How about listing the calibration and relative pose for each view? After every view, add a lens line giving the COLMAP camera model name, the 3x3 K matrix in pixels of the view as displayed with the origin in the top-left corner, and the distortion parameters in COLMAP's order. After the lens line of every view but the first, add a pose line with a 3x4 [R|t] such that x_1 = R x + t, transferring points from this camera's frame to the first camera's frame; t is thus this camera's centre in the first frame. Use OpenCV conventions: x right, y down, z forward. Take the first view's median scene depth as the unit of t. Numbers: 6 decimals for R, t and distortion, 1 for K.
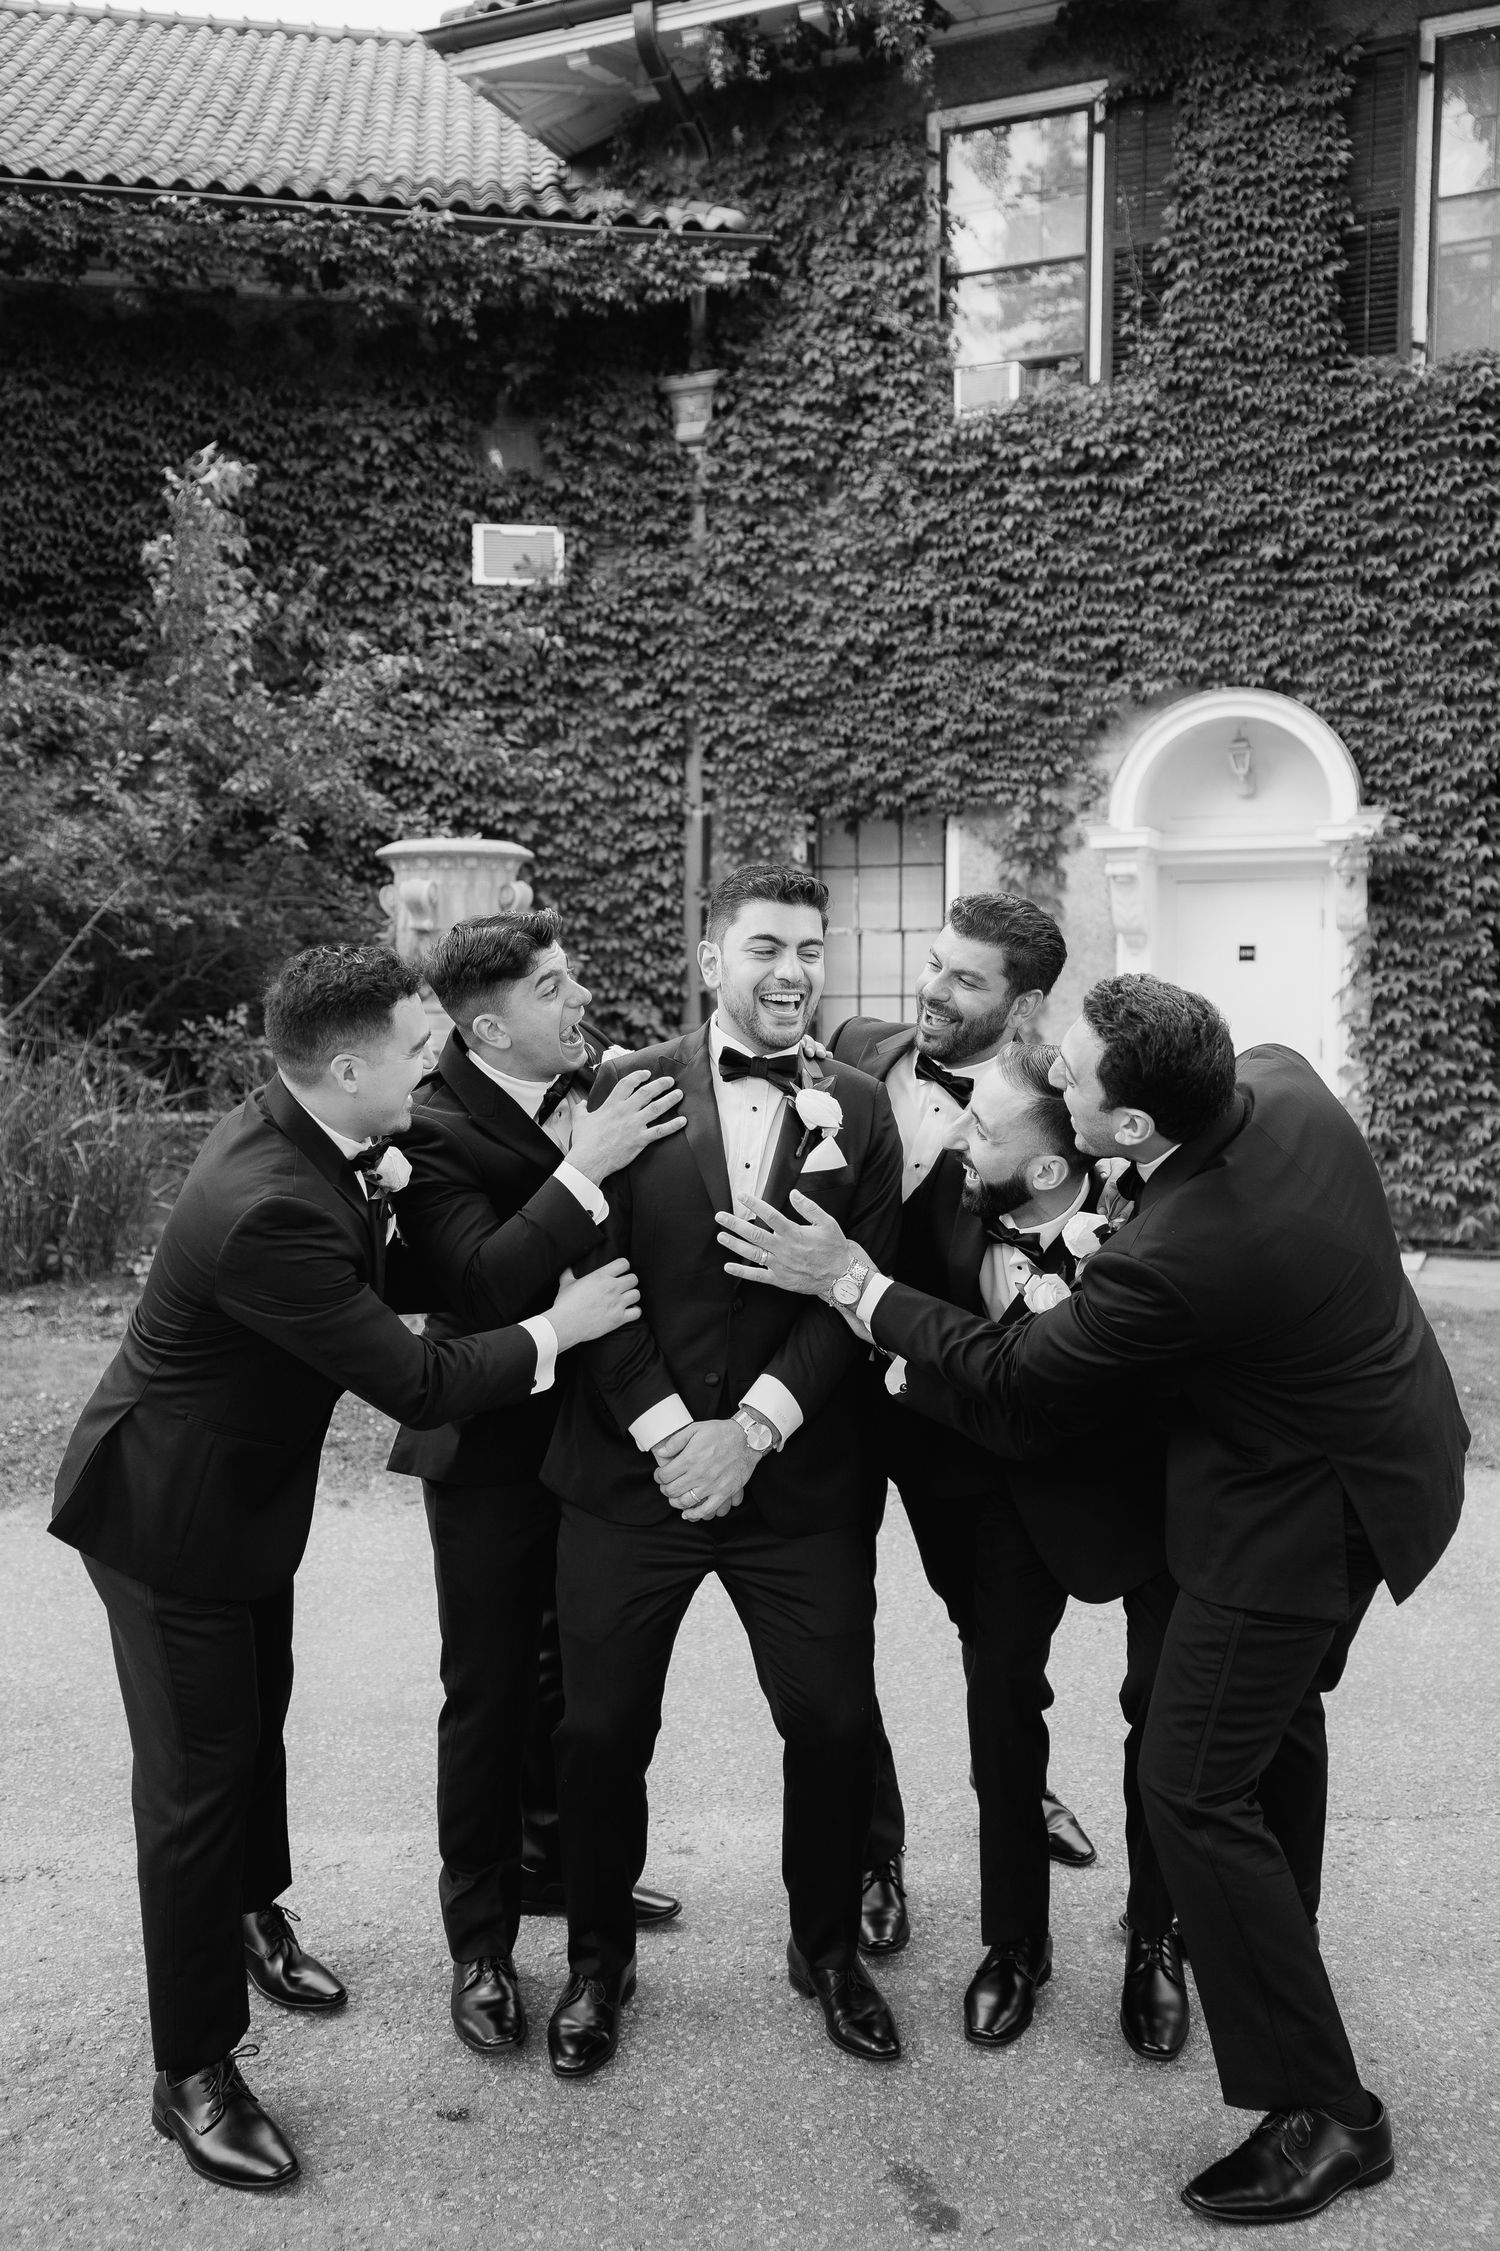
lens RADIAL K [[1932.6, 0, 720.9], [0, 1932.6, 1130.0], [0, 0, 1]] dist [0.042616, 0.016577]
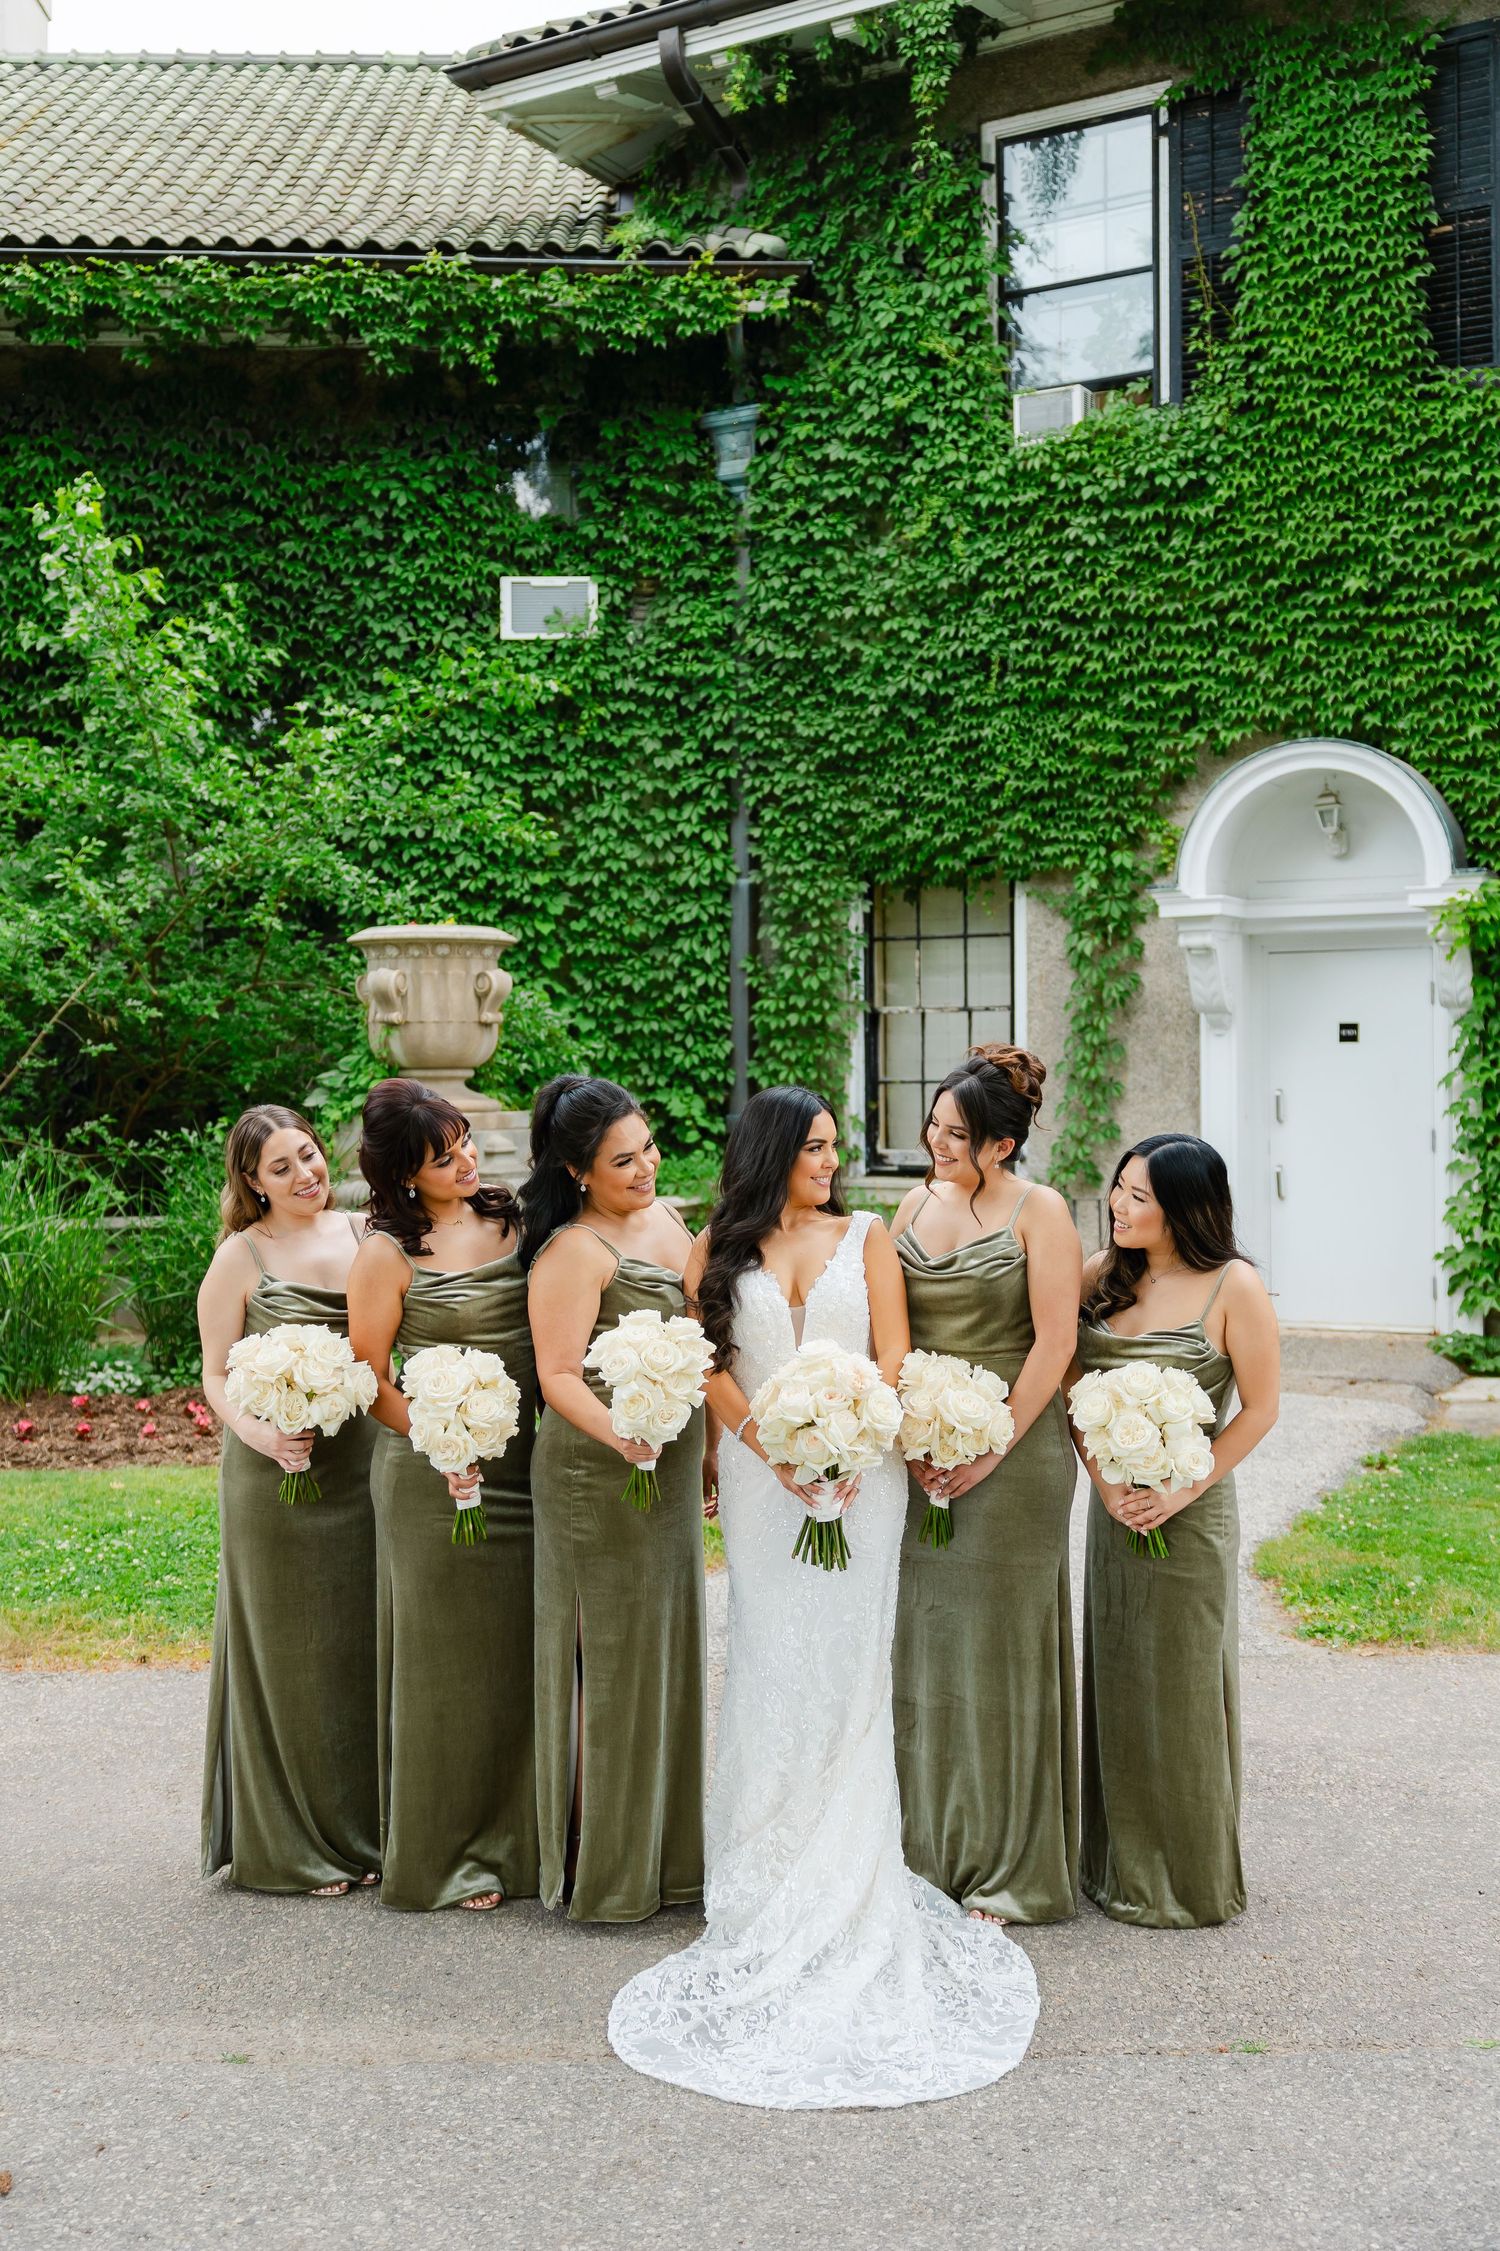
lens RADIAL K [[2204.4, 0, 758.6], [0, 2204.4, 1110.0], [0, 0, 1]] dist [0.021713, 0.000637]
pose [[0.993843, -0.005729, -0.110649, 0.115383], [0.001011, 0.999090, -0.042649, -0.013501], [0.110793, 0.042274, 0.992944, -0.022283]]
